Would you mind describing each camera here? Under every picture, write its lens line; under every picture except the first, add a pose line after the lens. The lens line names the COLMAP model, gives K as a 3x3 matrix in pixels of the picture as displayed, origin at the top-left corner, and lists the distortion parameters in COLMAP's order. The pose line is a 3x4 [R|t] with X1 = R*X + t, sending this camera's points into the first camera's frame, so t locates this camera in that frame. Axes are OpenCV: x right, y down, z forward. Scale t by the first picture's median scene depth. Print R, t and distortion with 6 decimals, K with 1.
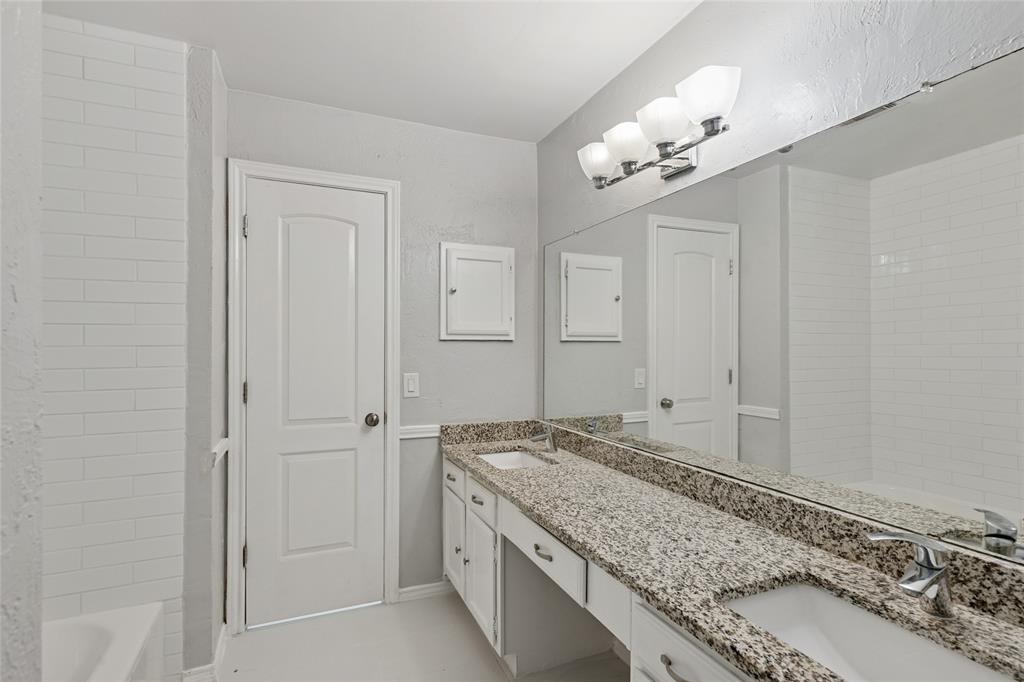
lens RADIAL K [[493.2, 0, 510.9], [0, 493.2, 343.0], [0, 0, 1]] dist [0.001282, -0.000256]
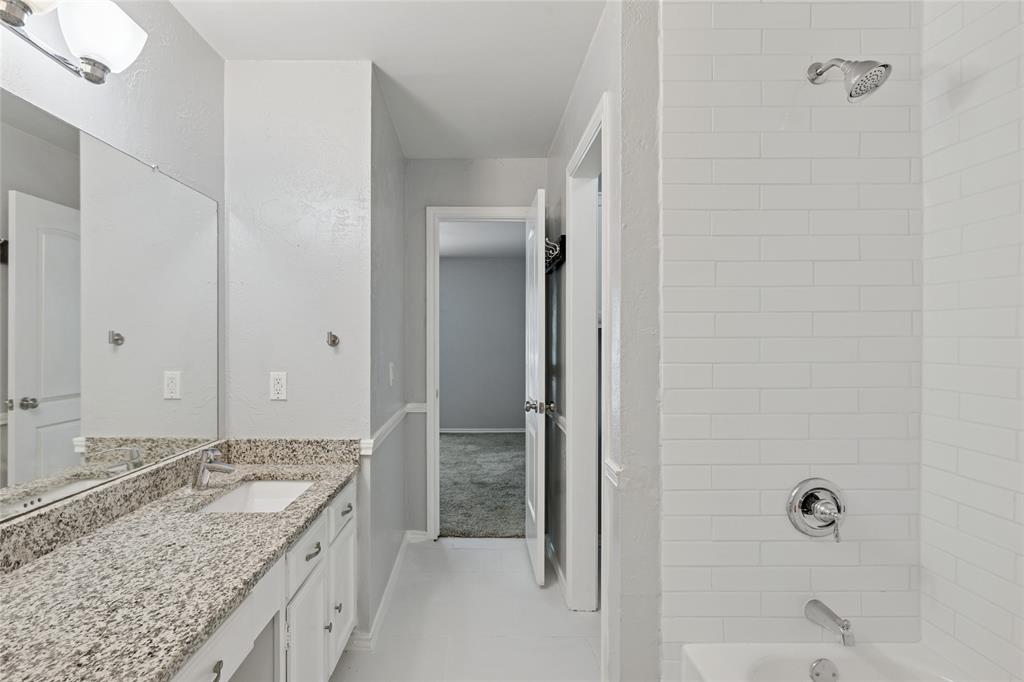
lens RADIAL K [[493.2, 0, 510.1], [0, 493.2, 340.9], [0, 0, 1]] dist [0.001282, -0.000256]
pose [[-0.937758, -0.001781, 0.347285, -0.518436], [-0.003110, 0.999990, -0.003271, 0.014836], [-0.347276, -0.004147, -0.937754, 1.530999]]
